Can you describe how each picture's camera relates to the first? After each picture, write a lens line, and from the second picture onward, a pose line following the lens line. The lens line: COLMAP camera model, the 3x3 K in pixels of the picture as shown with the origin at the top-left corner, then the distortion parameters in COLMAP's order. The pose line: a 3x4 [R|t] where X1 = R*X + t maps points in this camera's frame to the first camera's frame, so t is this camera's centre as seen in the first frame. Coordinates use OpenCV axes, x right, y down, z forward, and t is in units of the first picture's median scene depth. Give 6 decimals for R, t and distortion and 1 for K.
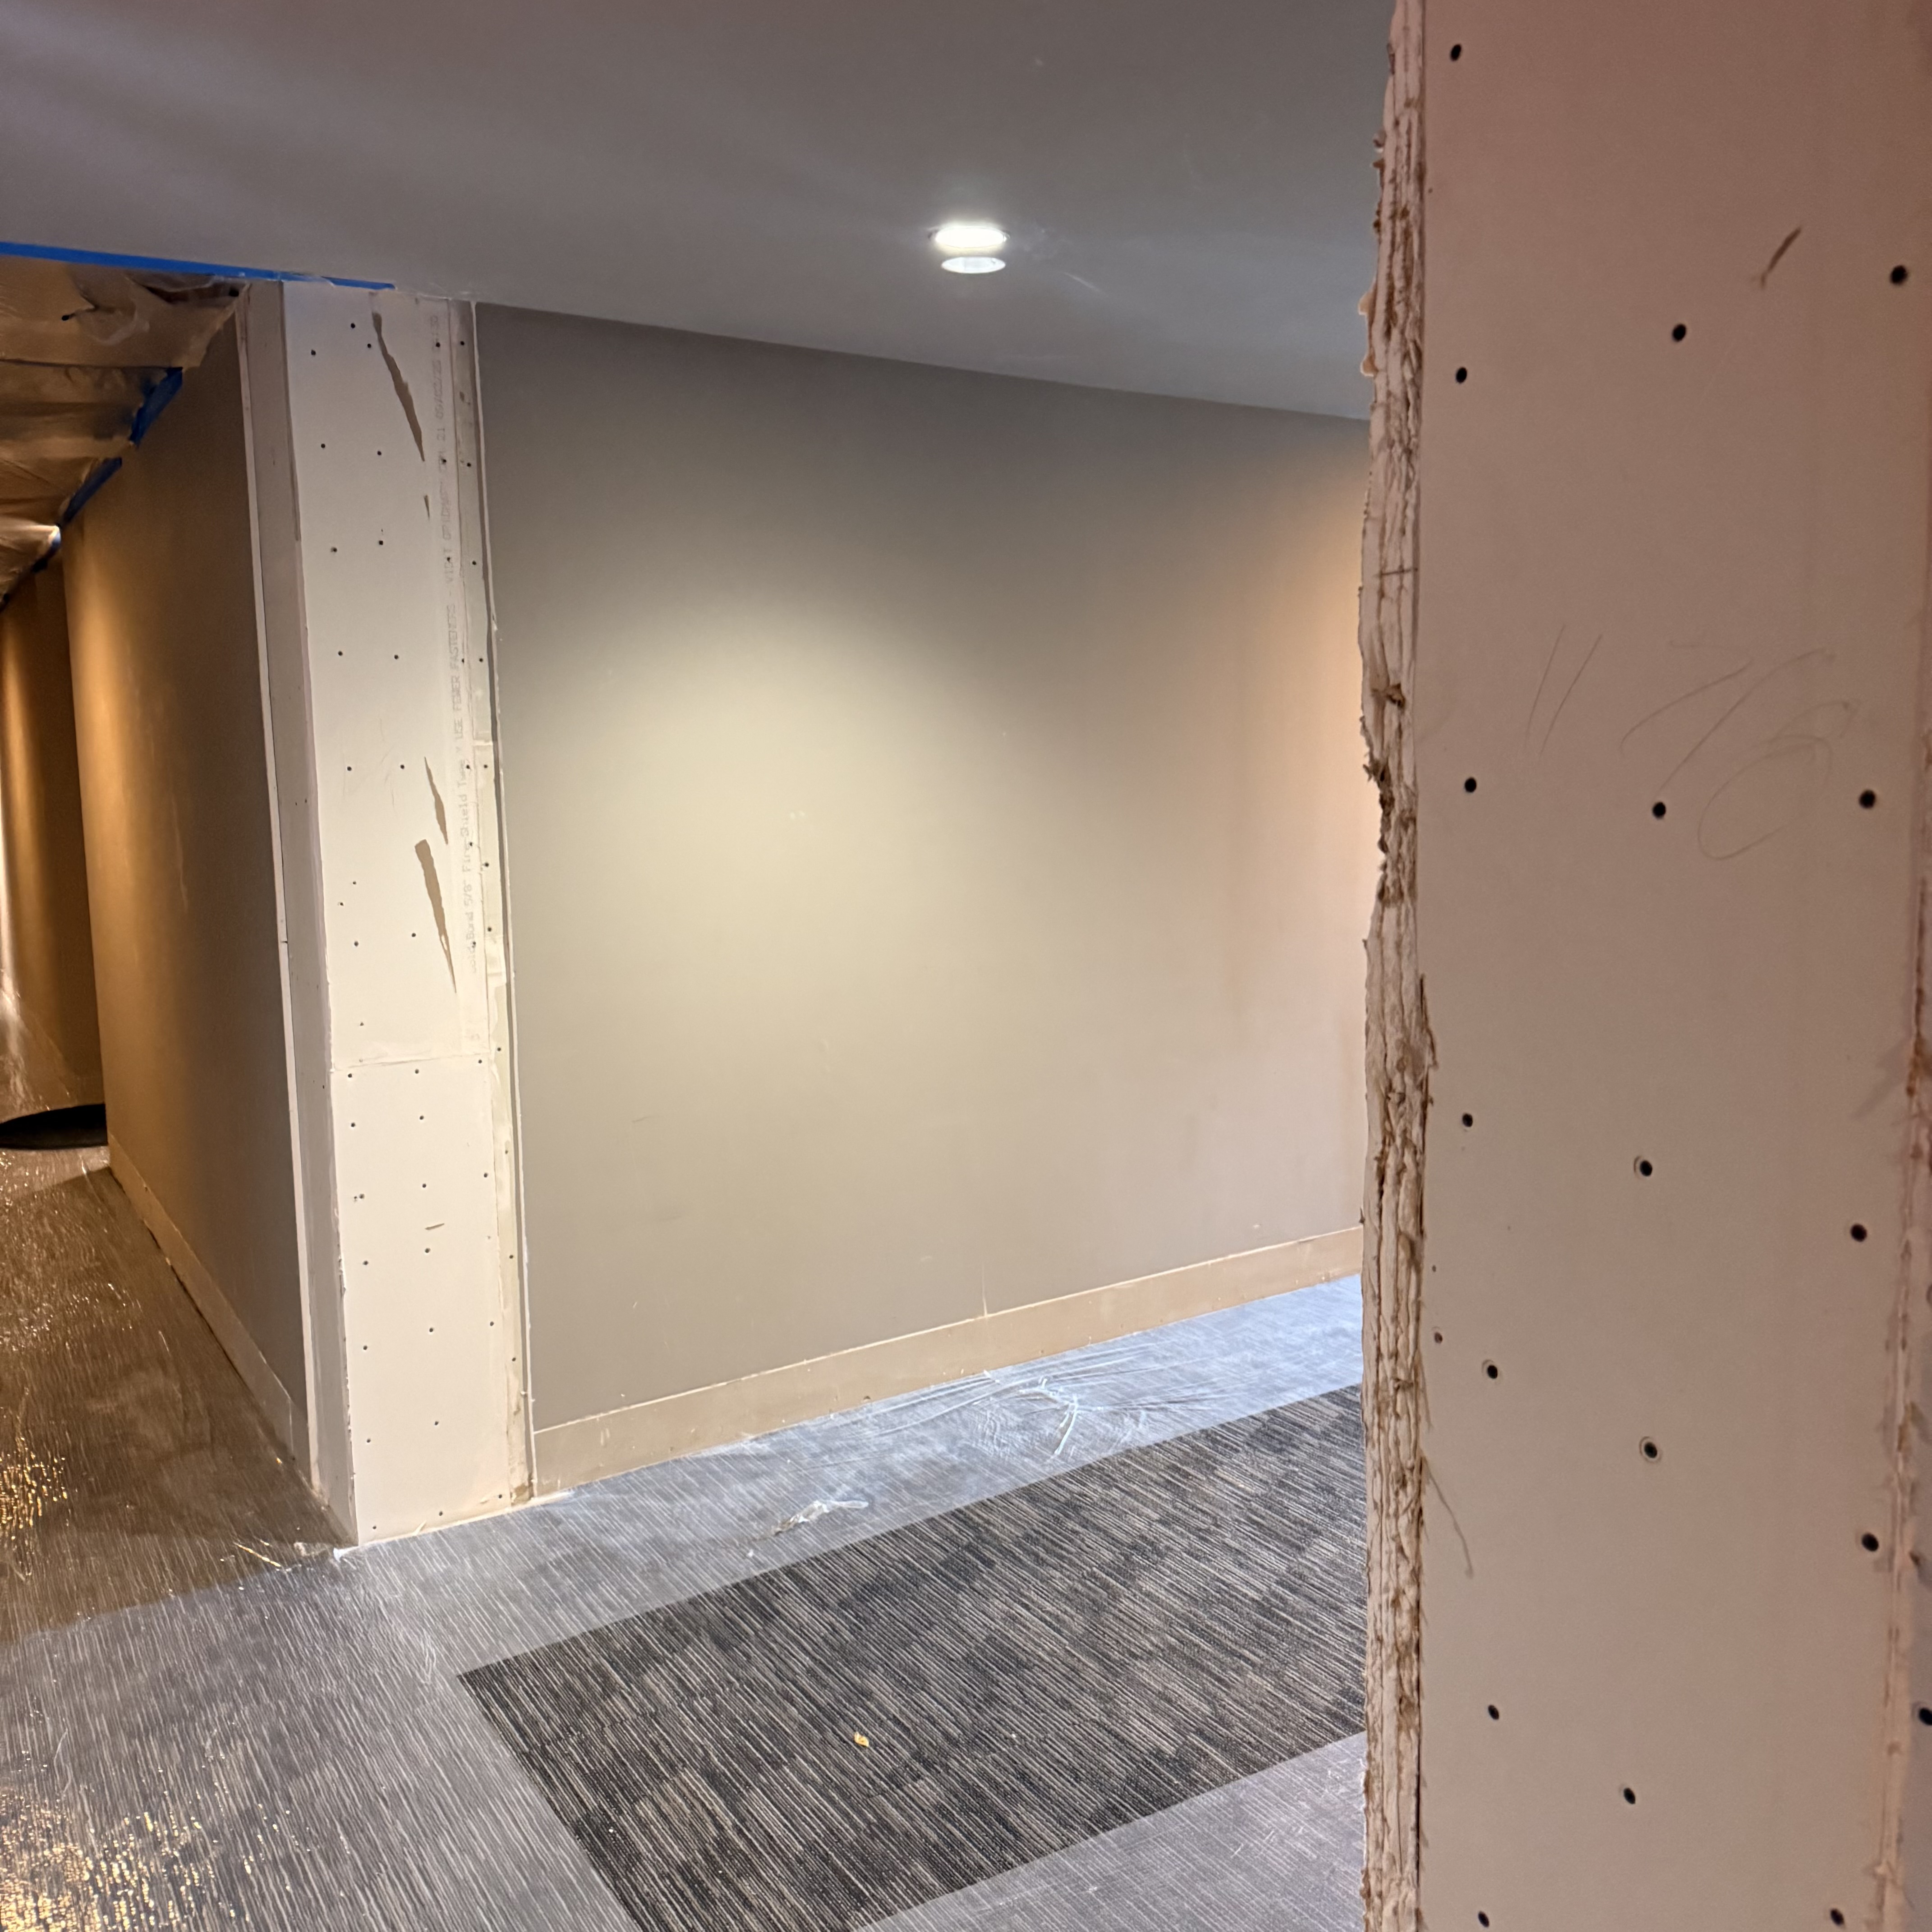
lens RADIAL K [[1667.0, 0, 966.0], [0, 1667.0, 966.0], [0, 0, 1]] dist [0.090639, -0.191233]
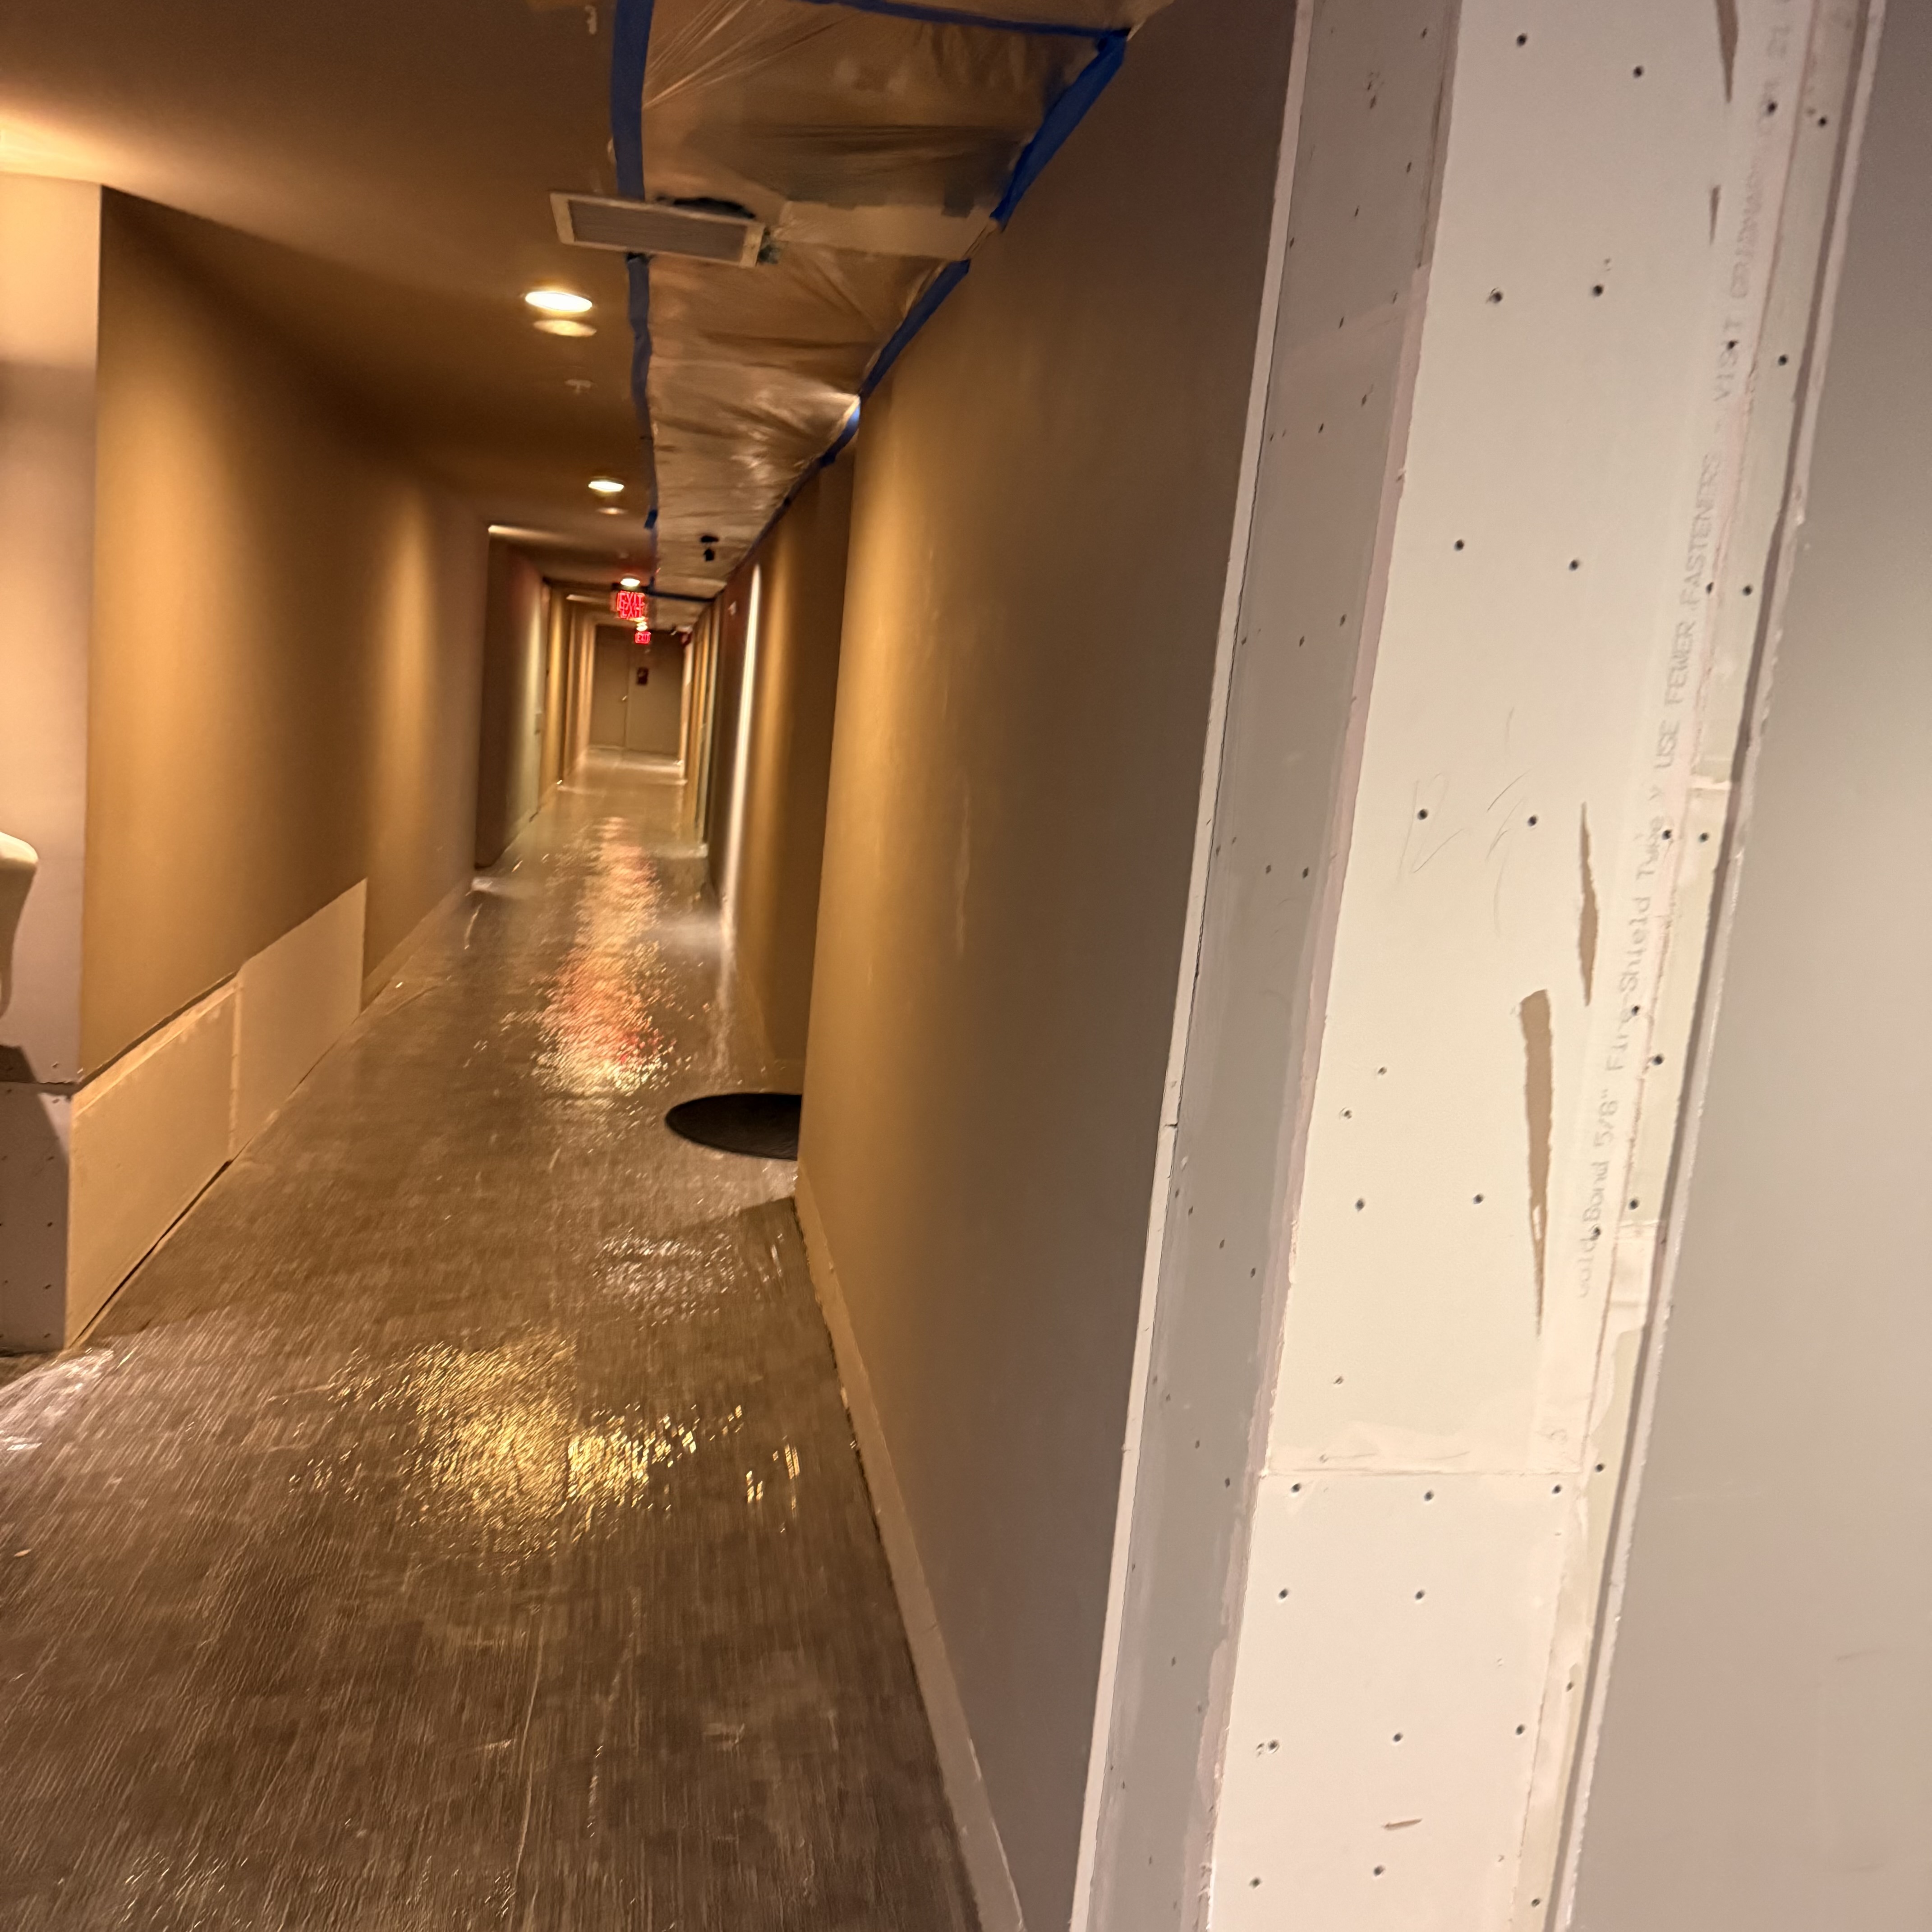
lens RADIAL K [[1667.0, 0, 966.0], [0, 1667.0, 966.0], [0, 0, 1]] dist [0.090639, -0.191233]
pose [[0.915798, 0.165569, -0.365925, -0.291605], [-0.159818, 0.986065, 0.046186, -0.075164], [0.368473, 0.016184, 0.929498, 0.523118]]
